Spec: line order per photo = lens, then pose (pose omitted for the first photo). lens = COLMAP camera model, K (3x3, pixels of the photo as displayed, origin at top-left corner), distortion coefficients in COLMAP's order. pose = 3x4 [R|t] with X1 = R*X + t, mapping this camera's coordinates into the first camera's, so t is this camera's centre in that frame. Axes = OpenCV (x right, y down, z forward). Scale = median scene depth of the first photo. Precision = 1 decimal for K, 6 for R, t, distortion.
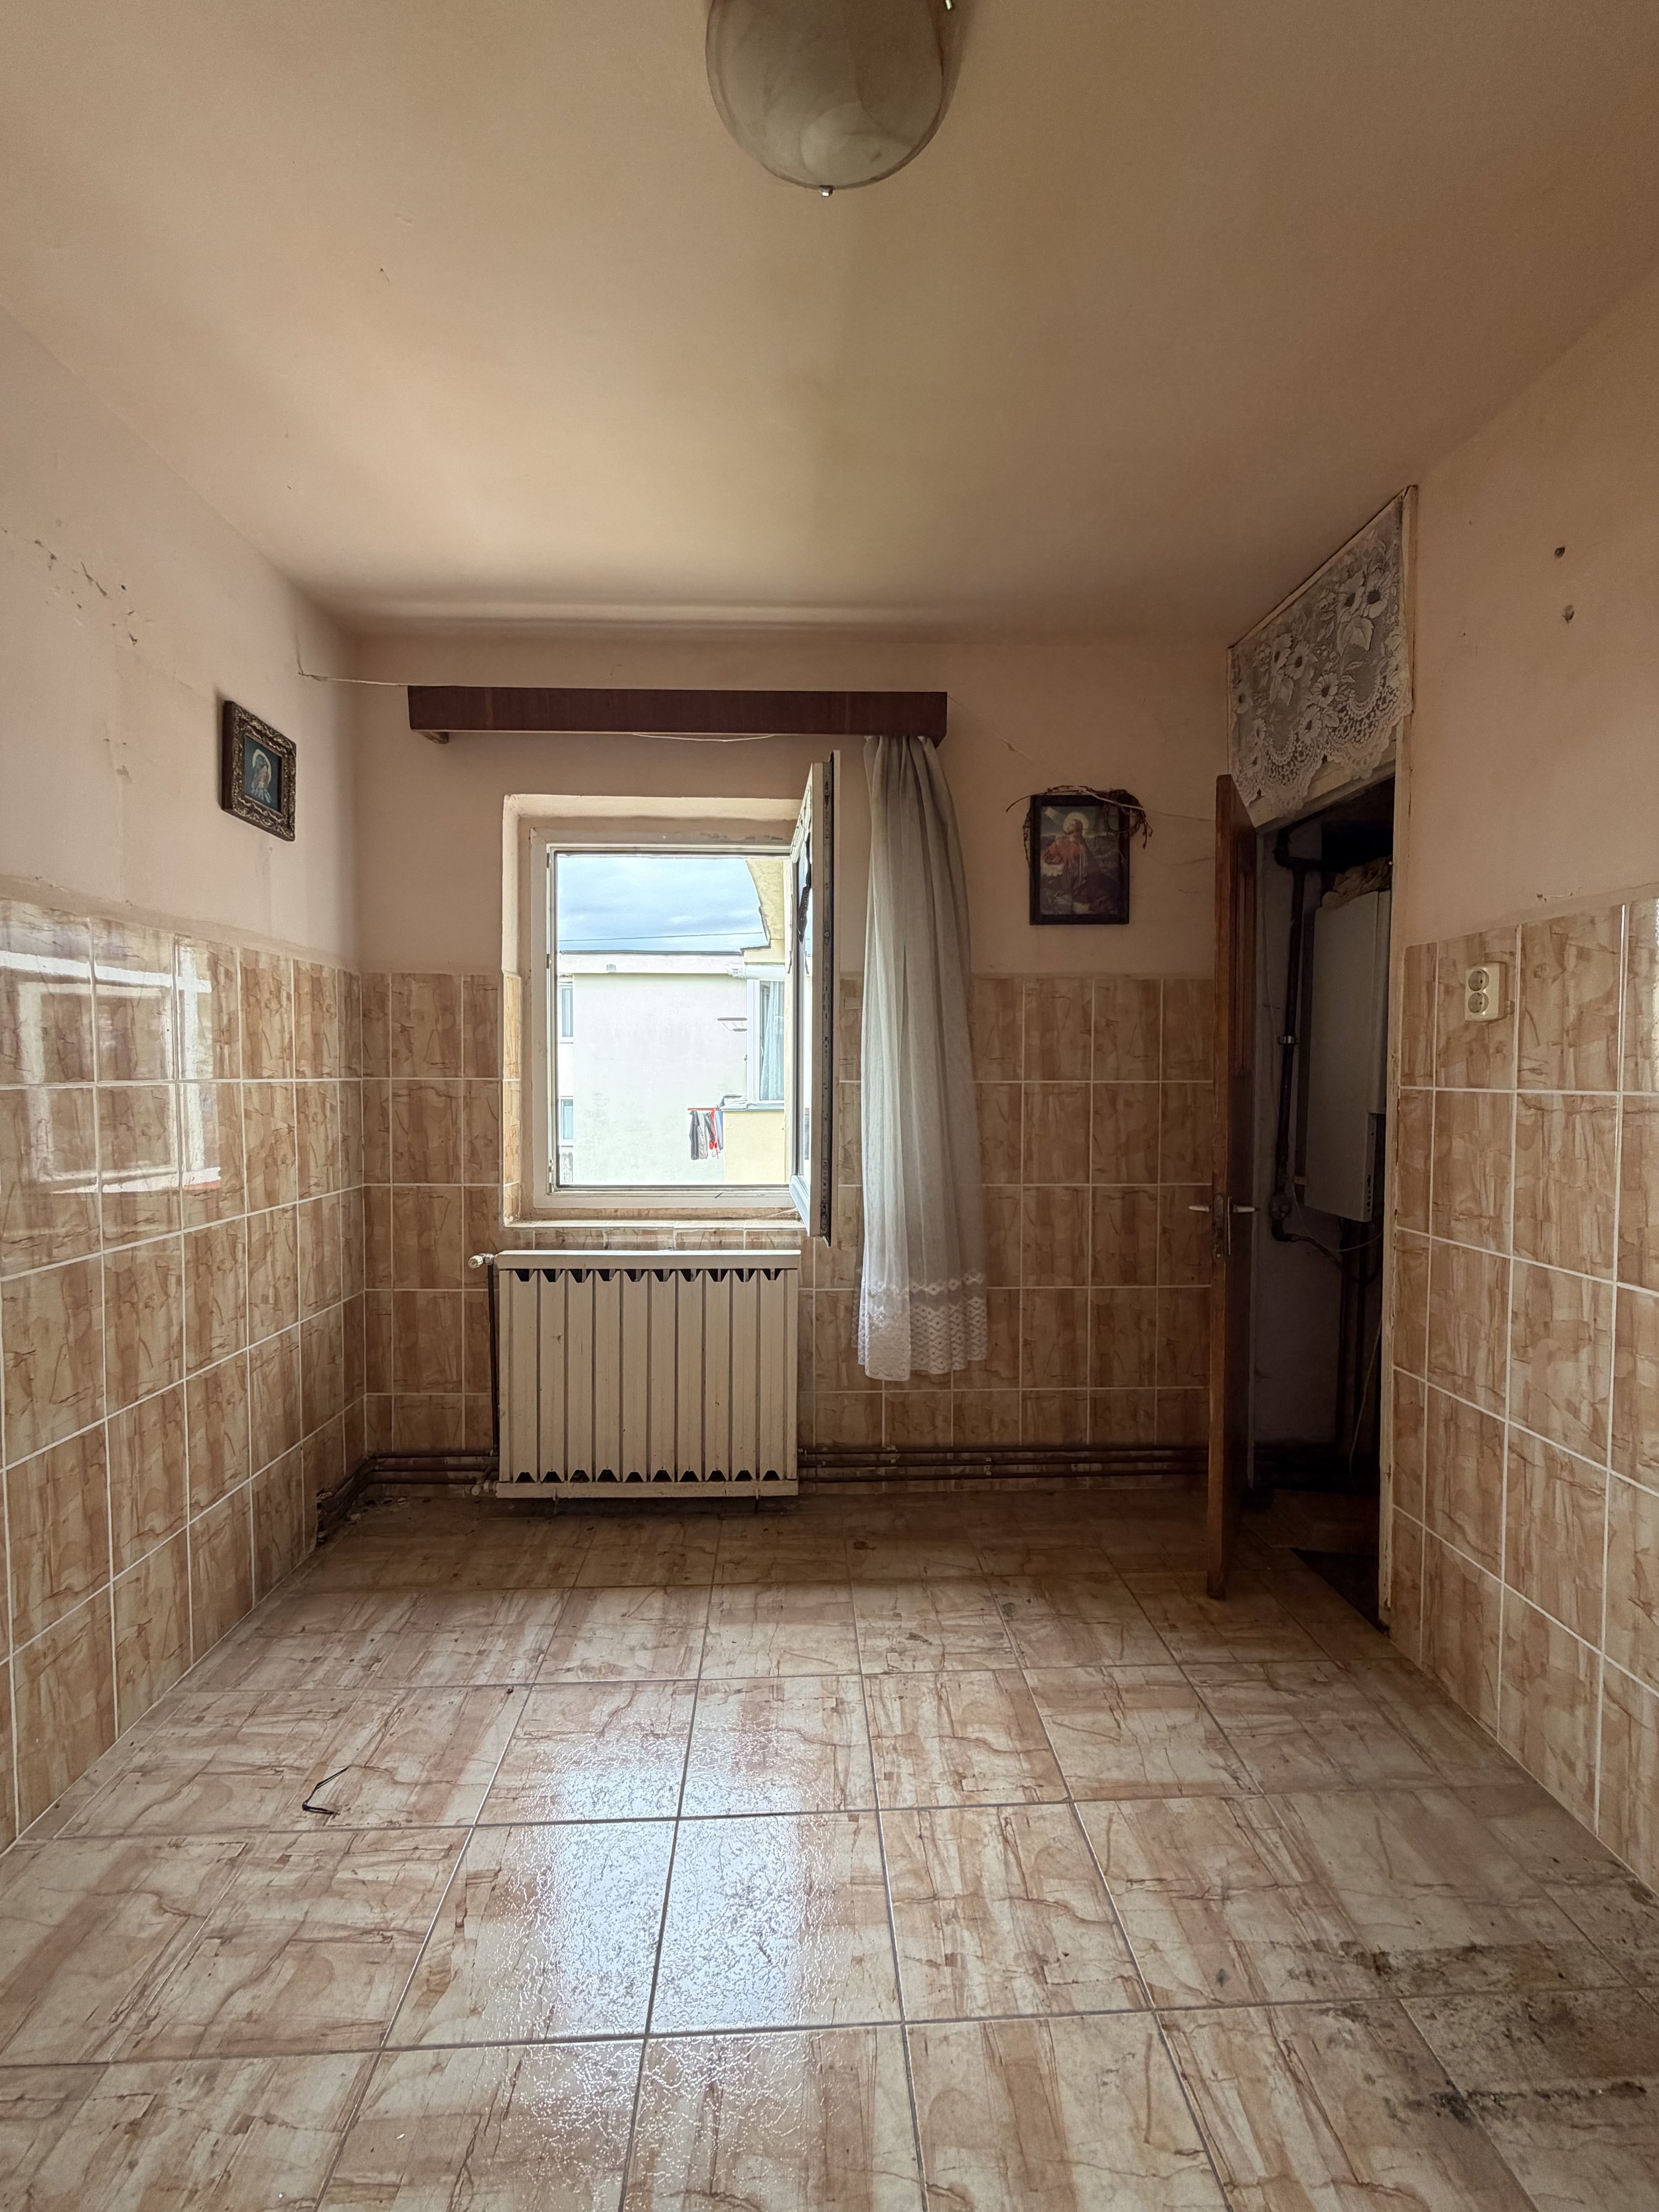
lens RADIAL K [[881.8, 0, 831.3], [0, 881.8, 1101.6], [0, 0, 1]] dist [-0.000035, 0.000335]
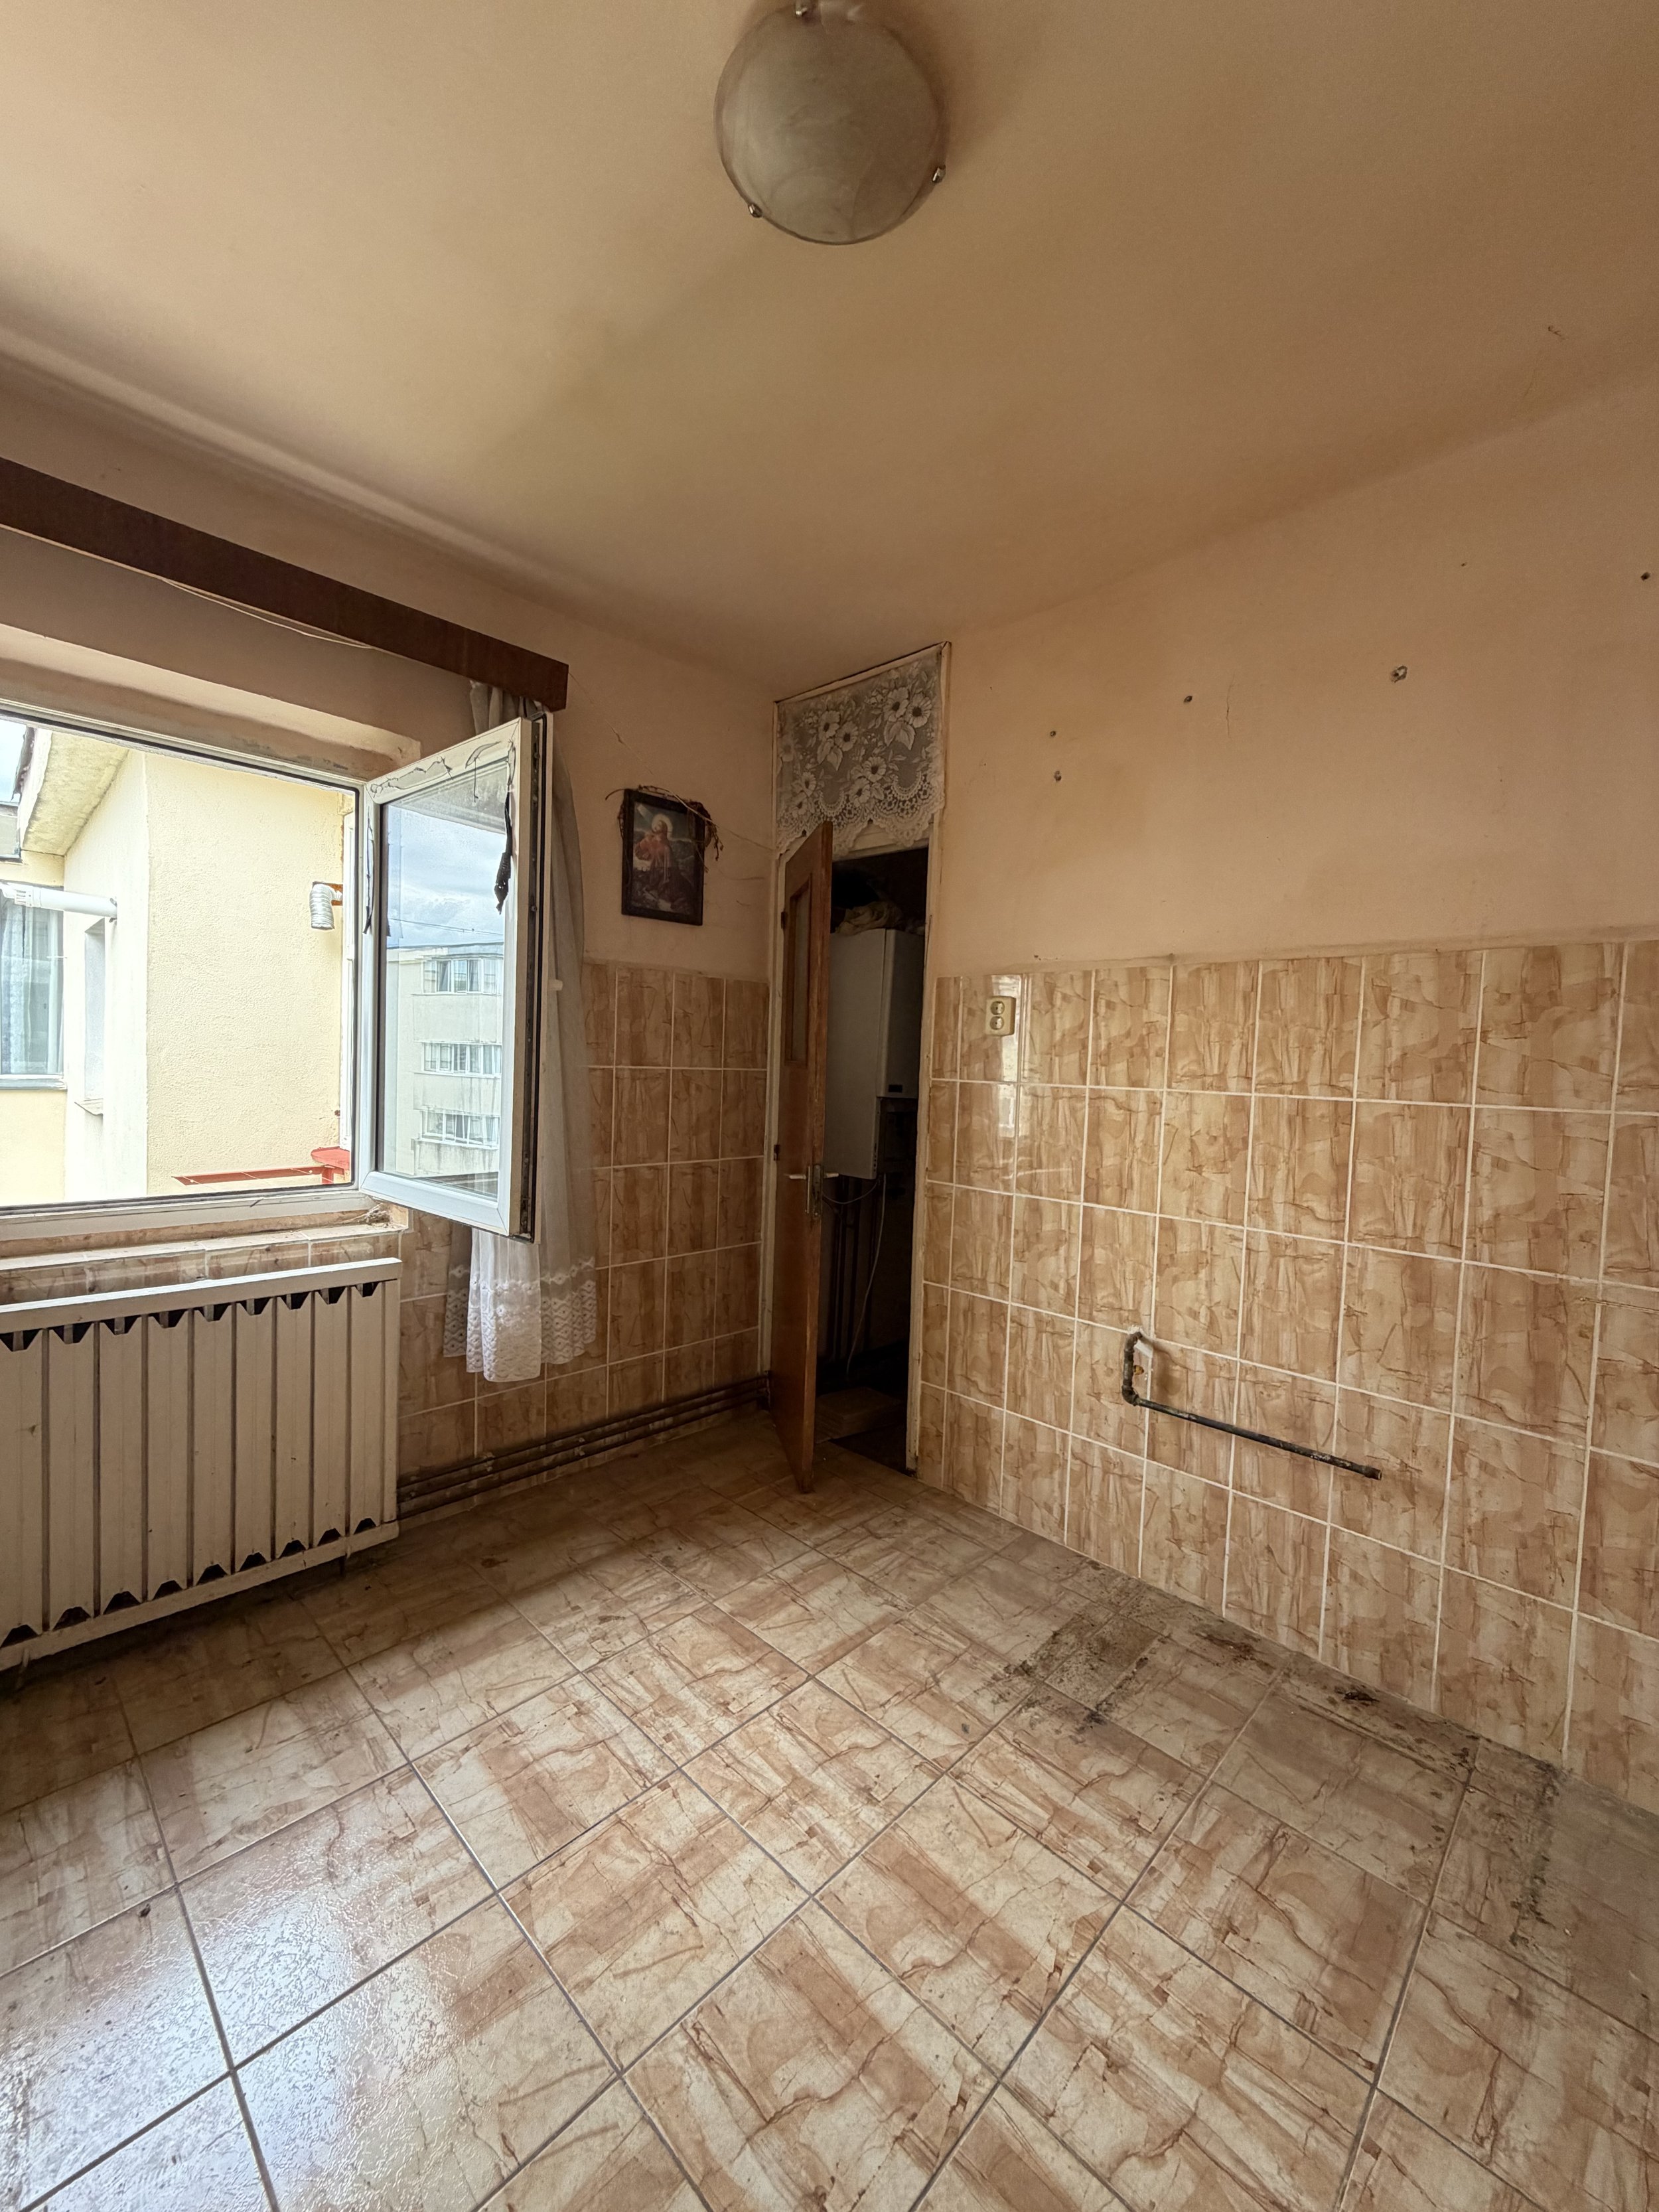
lens RADIAL K [[881.8, 0, 833.8], [0, 881.8, 1102.5], [0, 0, 1]] dist [-0.000035, 0.000335]
pose [[0.727307, -0.008936, 0.686254, -0.430608], [-0.009692, 0.999682, 0.023288, -0.010350], [-0.686244, -0.023589, 0.726989, 0.107715]]
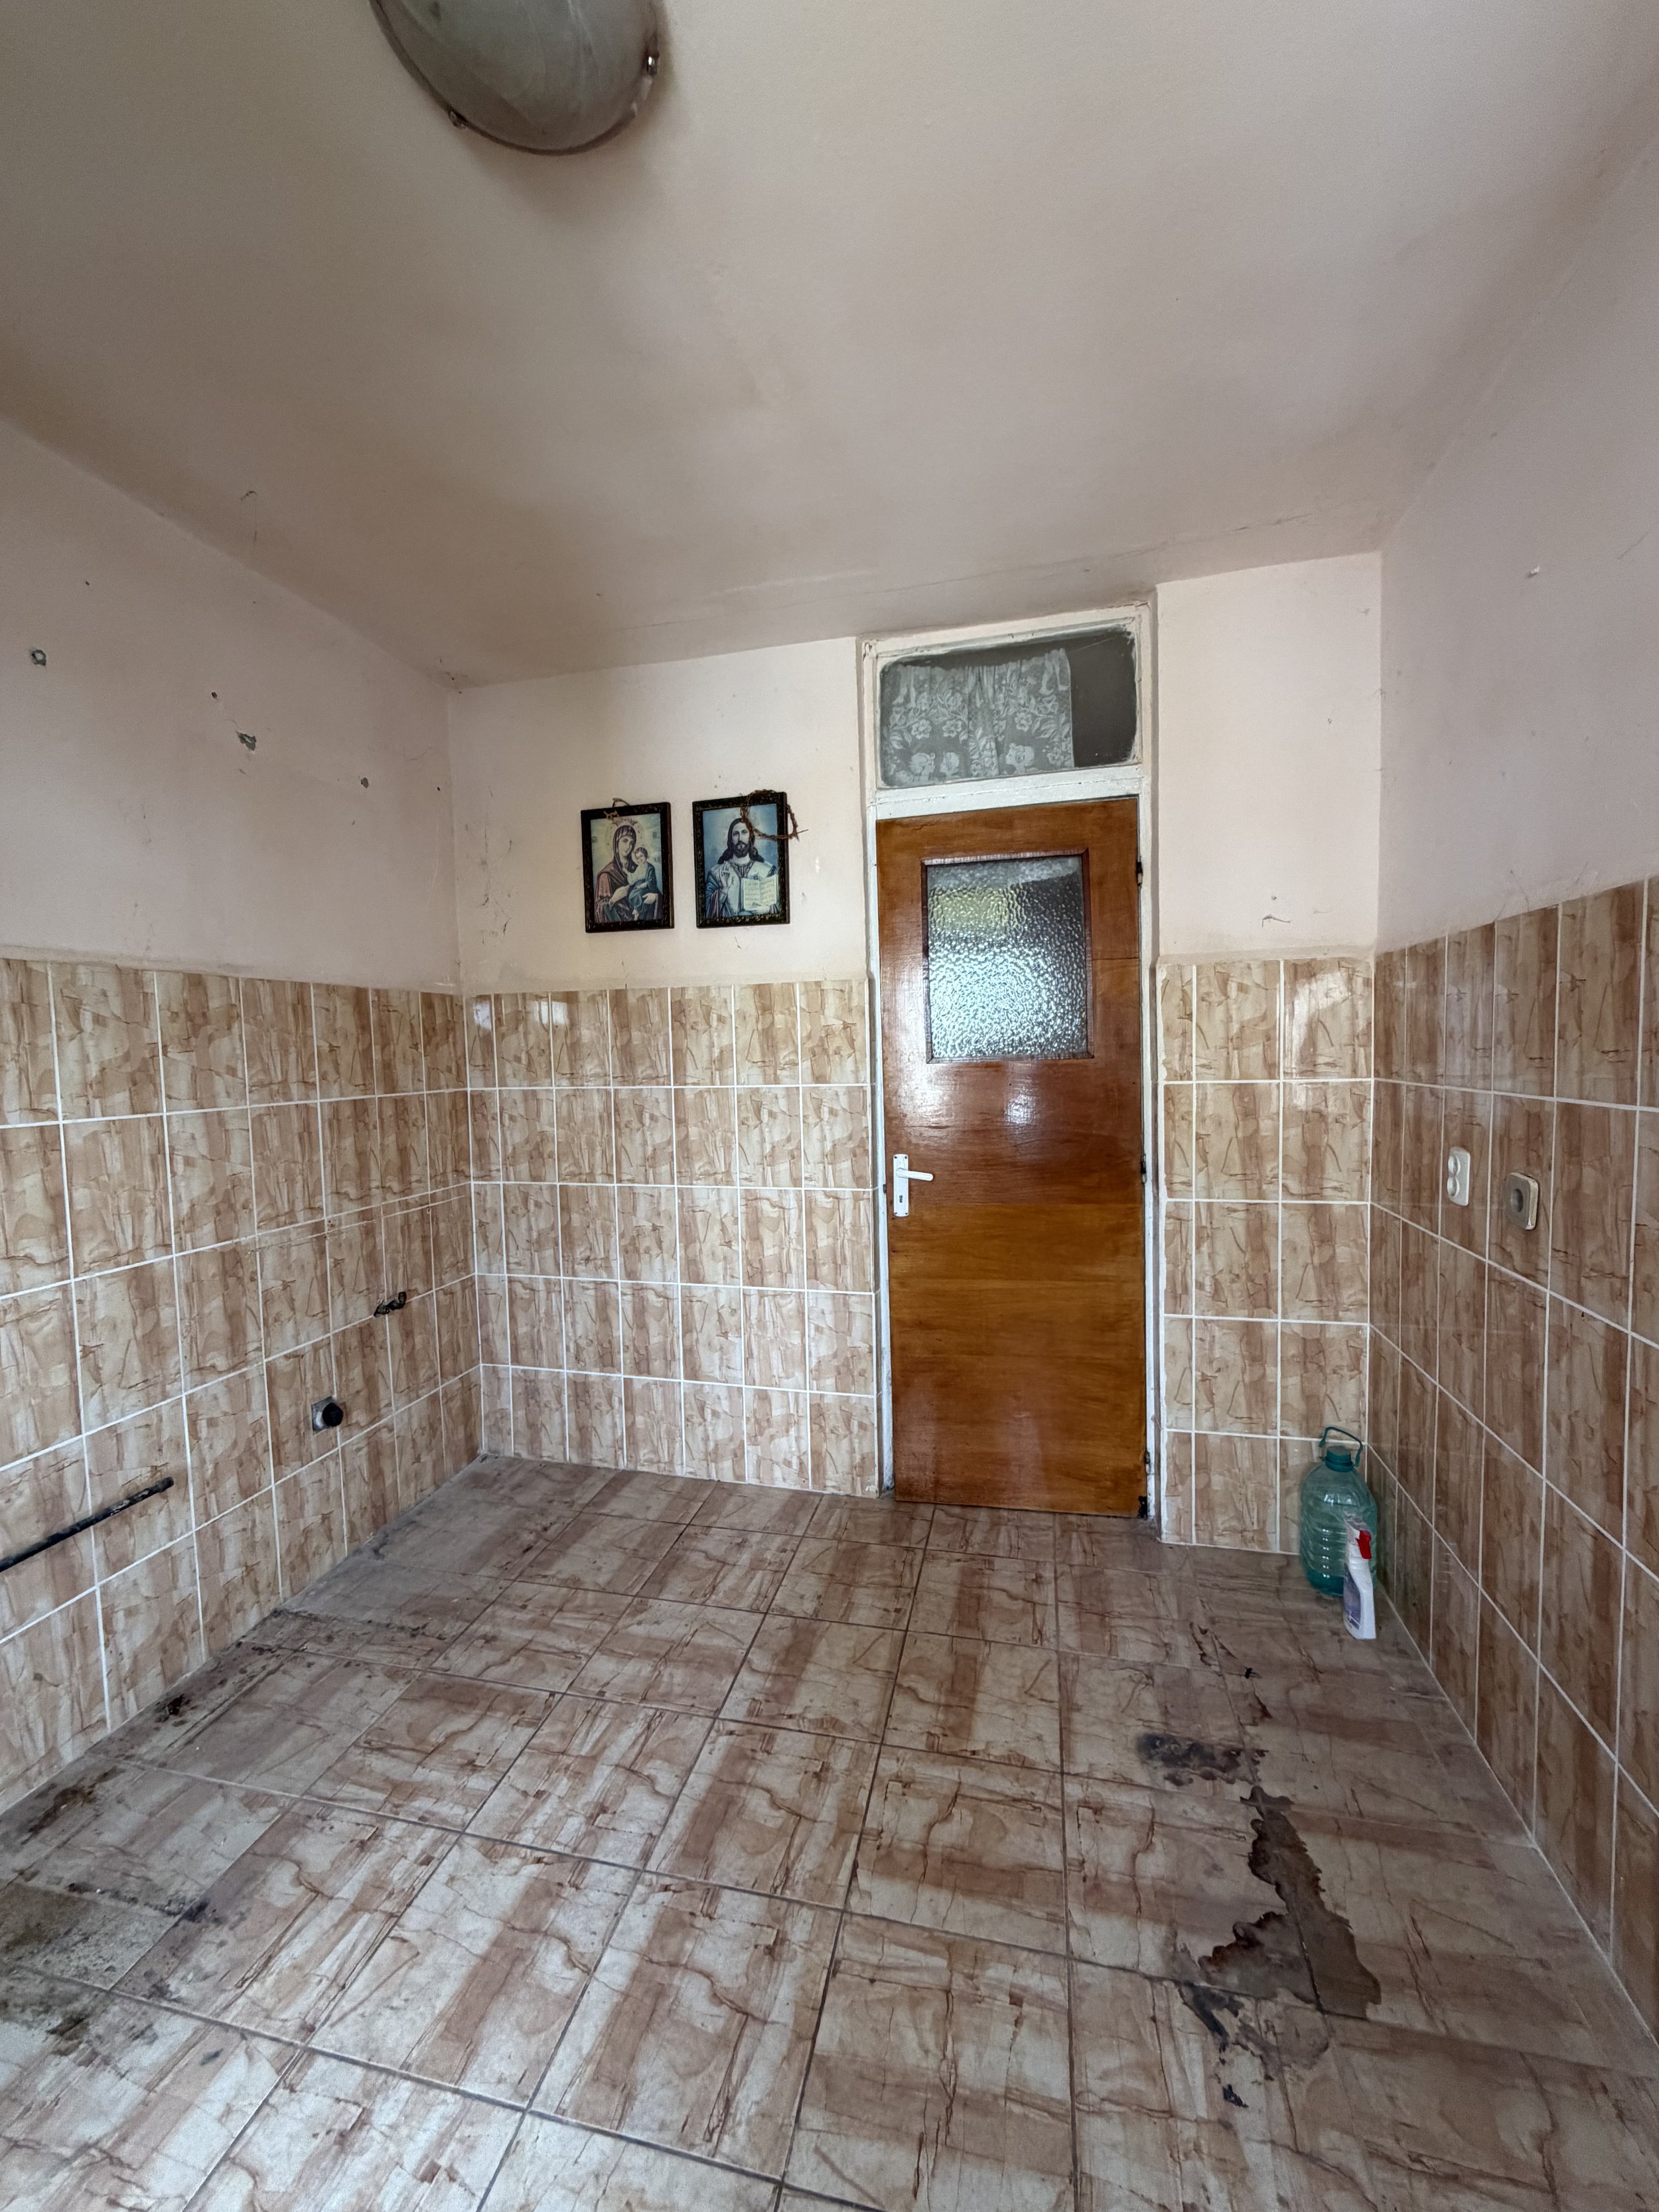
lens RADIAL K [[881.8, 0, 827.3], [0, 881.8, 1107.2], [0, 0, 1]] dist [-0.000035, 0.000335]
pose [[-0.959607, 0.002836, 0.281329, -0.320533], [0.032602, 0.994334, 0.101182, -0.077908], [-0.279448, 0.106267, -0.954262, 1.084579]]
